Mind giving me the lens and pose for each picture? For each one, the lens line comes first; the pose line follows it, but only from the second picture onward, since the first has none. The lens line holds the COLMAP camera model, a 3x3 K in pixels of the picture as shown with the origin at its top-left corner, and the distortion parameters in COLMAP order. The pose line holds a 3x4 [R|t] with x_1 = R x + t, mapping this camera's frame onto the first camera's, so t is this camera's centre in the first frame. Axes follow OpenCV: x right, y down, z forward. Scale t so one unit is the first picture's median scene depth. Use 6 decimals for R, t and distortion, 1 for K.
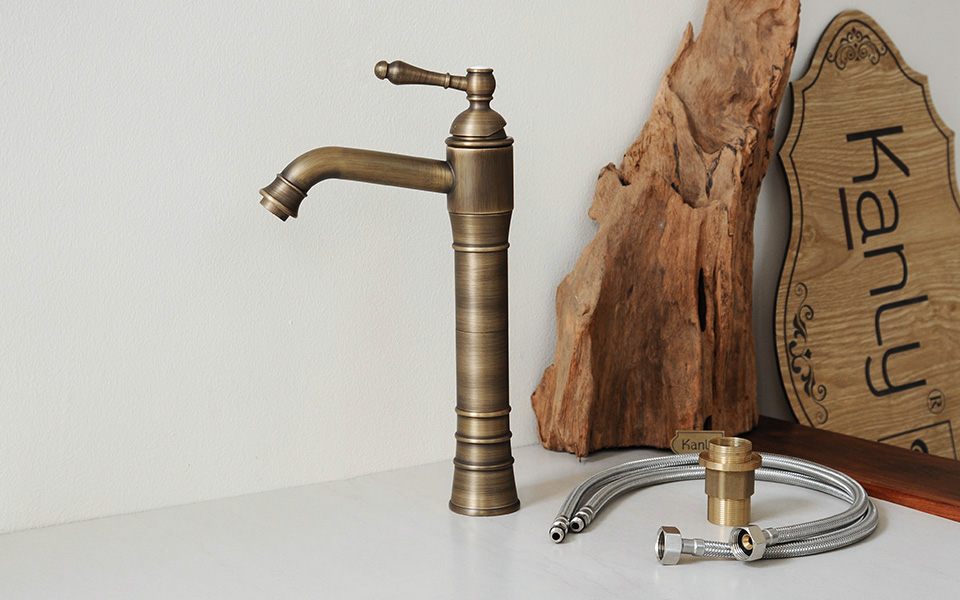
lens RADIAL K [[2001.3, 0, 484.2], [0, 2001.3, 302.2], [0, 0, 1]] dist [0.124115, 0.000000]
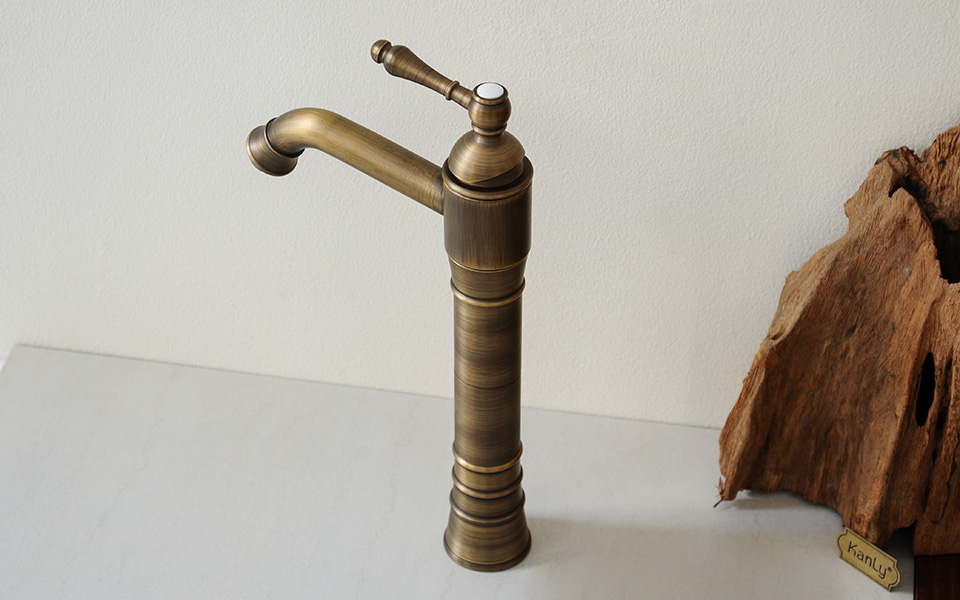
lens RADIAL K [[2603.1, 0, 482.1], [0, 2603.1, 297.3], [0, 0, 1]] dist [0.447619, 0.000000]
pose [[0.698530, 0.440314, -0.564074, 0.511179], [-0.134669, 0.855080, 0.500702, -0.473950], [0.702794, -0.273792, 0.656596, 0.296531]]
